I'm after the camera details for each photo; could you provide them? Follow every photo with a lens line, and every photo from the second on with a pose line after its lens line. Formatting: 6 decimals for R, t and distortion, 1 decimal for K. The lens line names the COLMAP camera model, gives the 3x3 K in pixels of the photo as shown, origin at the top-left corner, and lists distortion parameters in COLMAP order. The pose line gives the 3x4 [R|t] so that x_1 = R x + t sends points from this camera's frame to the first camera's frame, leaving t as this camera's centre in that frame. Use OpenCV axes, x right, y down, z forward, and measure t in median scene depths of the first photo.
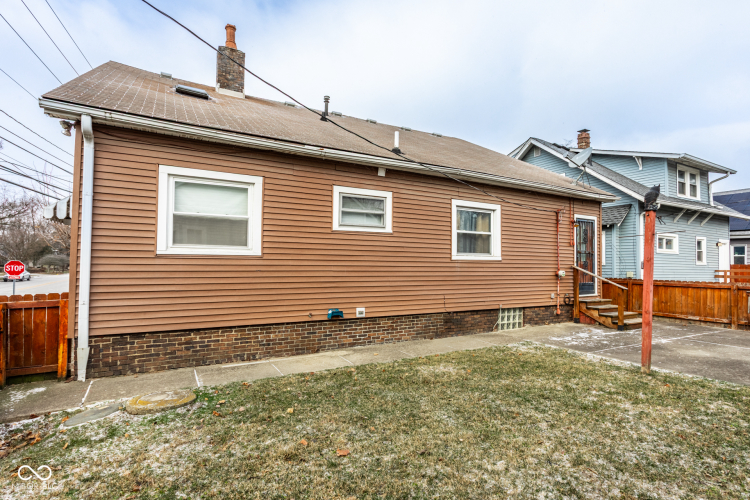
lens RADIAL K [[379.2, 0, 395.2], [0, 379.2, 253.8], [0, 0, 1]] dist [-0.001910, 0.000502]
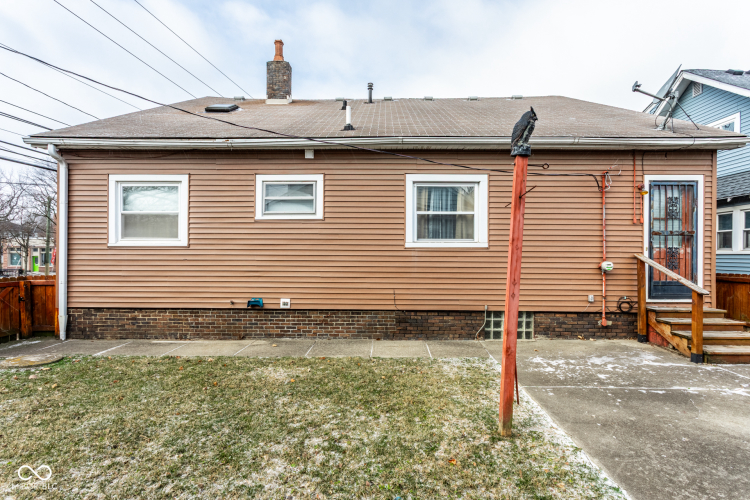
lens RADIAL K [[373.8, 0, 393.0], [0, 373.8, 255.0], [0, 0, 1]] dist [-0.000775, 0.001351]
pose [[0.856549, -0.005074, -0.516041, 0.573263], [0.018003, 0.999637, 0.020053, 0.015420], [0.515752, -0.026467, 0.856329, 0.297994]]
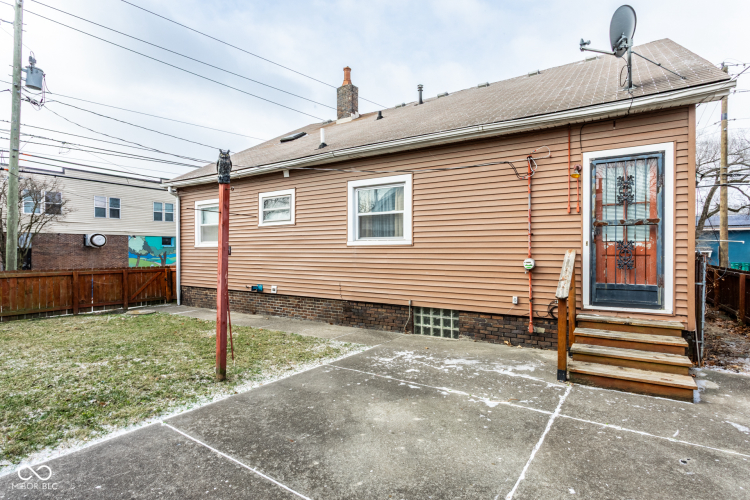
lens RADIAL K [[397.5, 0, 373.4], [0, 397.5, 251.8], [0, 0, 1]] dist [-0.017072, 0.001094]
pose [[0.432298, -0.007912, -0.901696, 1.123813], [0.031588, 0.999481, 0.006375, 0.027378], [0.901177, -0.031239, 0.432324, 0.656423]]
